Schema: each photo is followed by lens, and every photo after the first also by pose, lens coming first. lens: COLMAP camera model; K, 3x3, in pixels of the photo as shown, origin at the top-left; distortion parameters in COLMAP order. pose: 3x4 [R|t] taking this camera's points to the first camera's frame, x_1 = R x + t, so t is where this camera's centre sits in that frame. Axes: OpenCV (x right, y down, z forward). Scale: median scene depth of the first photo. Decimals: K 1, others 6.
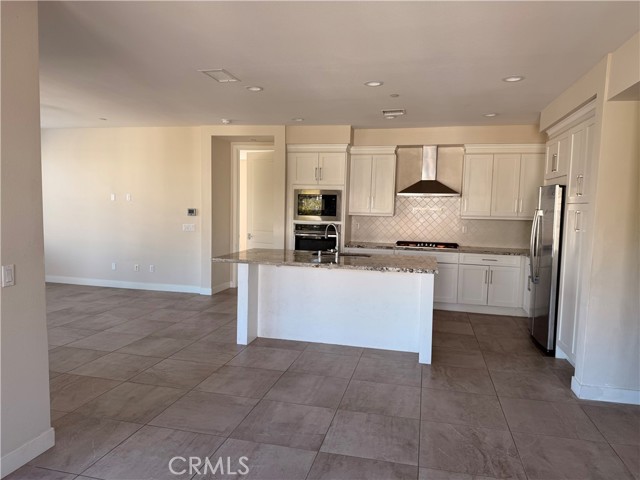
lens RADIAL K [[445.6, 0, 314.7], [0, 445.6, 243.4], [0, 0, 1]] dist [0.024634, -0.023678]
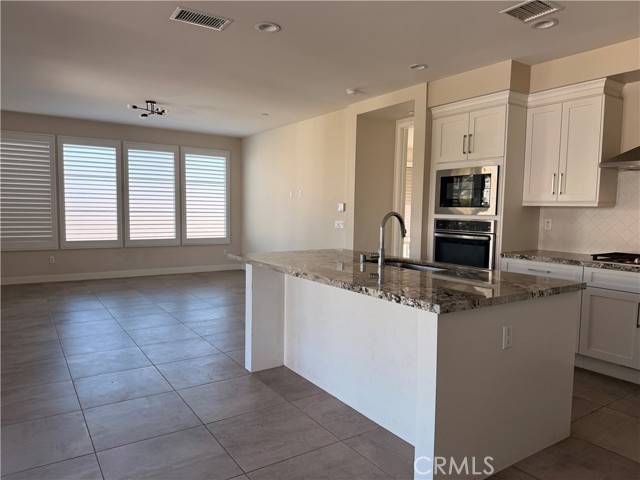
lens RADIAL K [[445.6, 0, 322.7], [0, 445.6, 241.4], [0, 0, 1]] dist [0.024634, -0.023678]
pose [[0.735413, 0.036736, -0.676623, 0.308113], [-0.052856, 0.998597, -0.003231, 0.002268], [0.675555, 0.038140, 0.736323, 0.367335]]
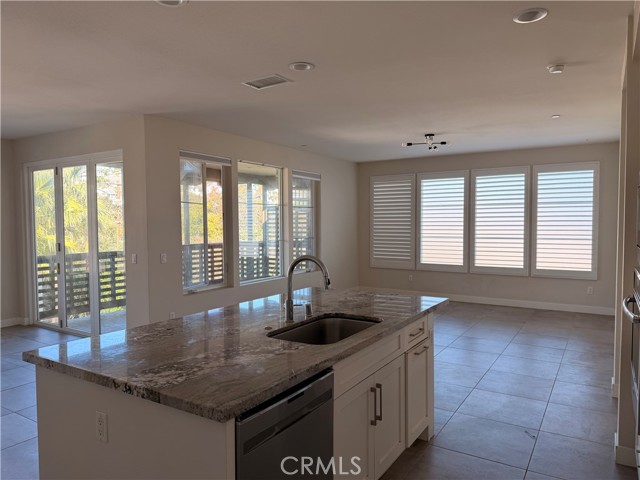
lens RADIAL K [[445.6, 0, 324.5], [0, 445.6, 237.0], [0, 0, 1]] dist [0.024634, -0.023678]
pose [[-0.308328, 0.003858, -0.951272, 0.378166], [-0.081770, 0.996183, 0.030543, -0.052219], [0.947759, 0.087203, -0.306836, 0.816089]]
